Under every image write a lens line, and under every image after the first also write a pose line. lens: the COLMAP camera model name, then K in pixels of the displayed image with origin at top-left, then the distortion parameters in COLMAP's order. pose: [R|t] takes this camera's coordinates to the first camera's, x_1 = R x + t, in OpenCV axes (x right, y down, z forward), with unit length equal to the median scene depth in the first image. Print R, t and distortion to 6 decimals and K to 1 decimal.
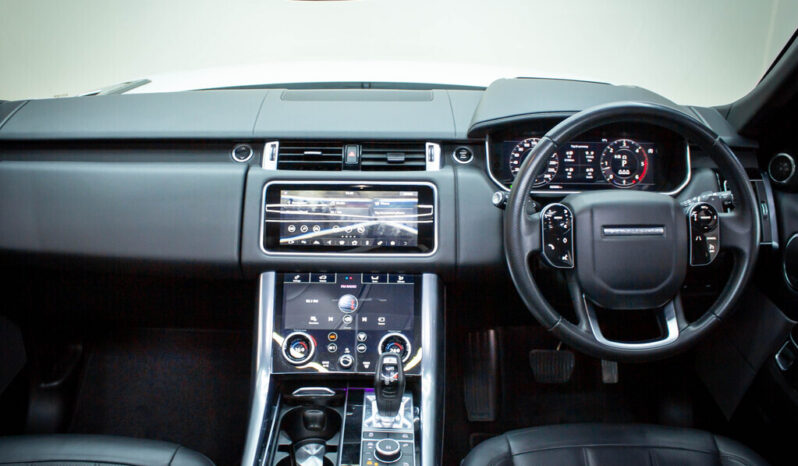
lens RADIAL K [[819.8, 0, 400.1], [0, 819.8, 253.9], [0, 0, 1]] dist [-0.120116, 0.034772]
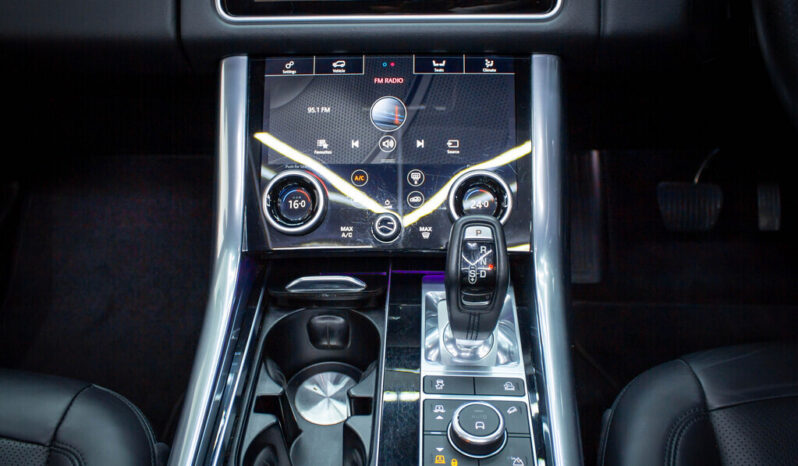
lens RADIAL K [[819.8, 0, 400.1], [0, 819.8, 253.9], [0, 0, 1]] dist [-0.120116, 0.034772]
pose [[0.998812, -0.003619, -0.048601, -0.031395], [0.014554, 0.973885, 0.226575, 0.030228], [0.046511, -0.227013, 0.972780, 0.481057]]
